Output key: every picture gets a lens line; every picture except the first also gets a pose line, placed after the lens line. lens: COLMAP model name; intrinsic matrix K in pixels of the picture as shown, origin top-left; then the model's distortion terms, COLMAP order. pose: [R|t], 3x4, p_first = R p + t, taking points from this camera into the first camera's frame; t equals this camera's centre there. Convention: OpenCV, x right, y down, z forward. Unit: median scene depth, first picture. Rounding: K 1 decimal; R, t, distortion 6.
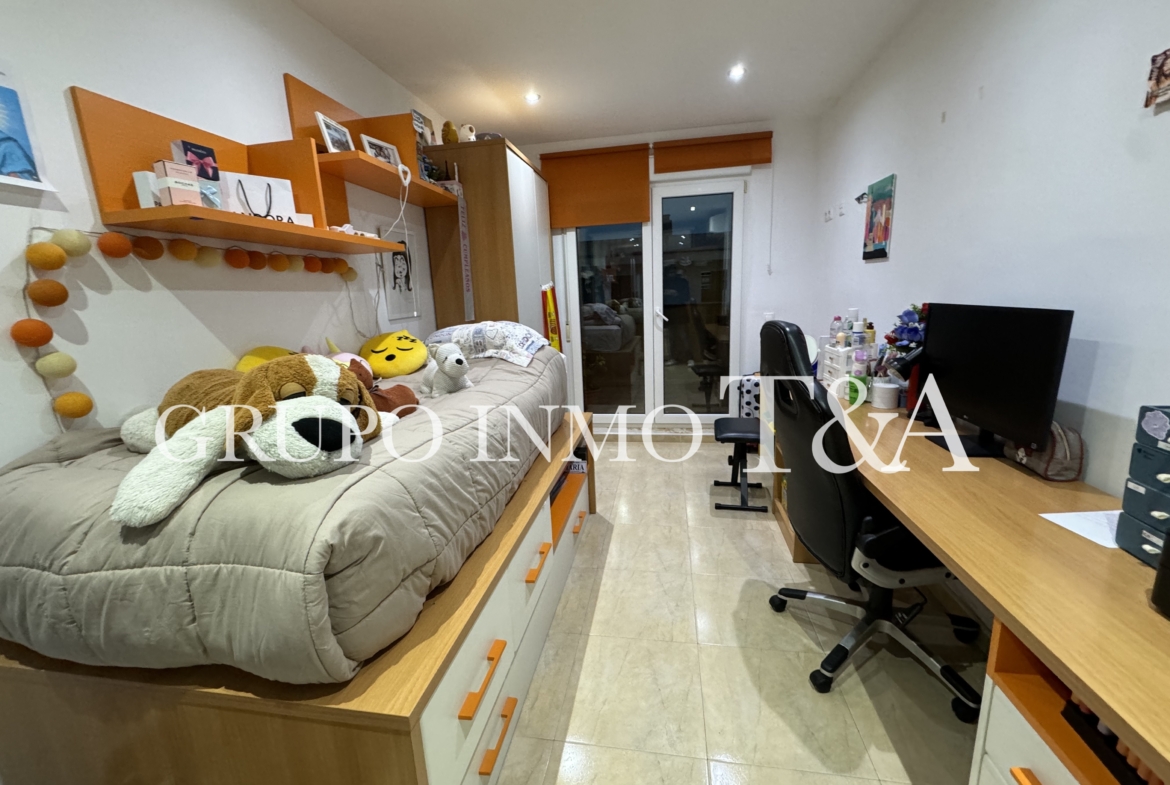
lens RADIAL K [[468.8, 0, 582.6], [0, 468.8, 392.0], [0, 0, 1]] dist [-0.002587, -0.000492]
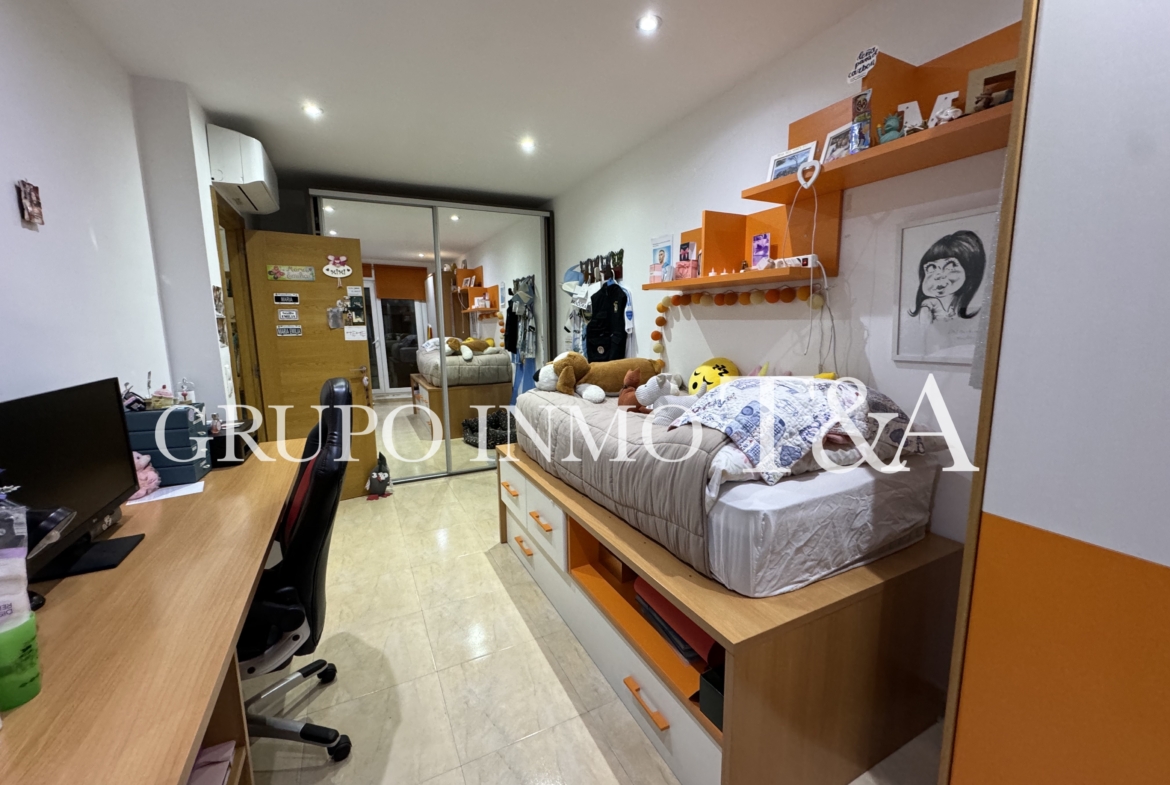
lens RADIAL K [[468.8, 0, 586.2], [0, 468.8, 390.0], [0, 0, 1]] dist [-0.002587, -0.000492]
pose [[-0.807276, 0.138740, -0.573635, 0.420042], [-0.073842, 0.940592, 0.331412, -0.370376], [0.585537, 0.309899, -0.749072, 1.525723]]
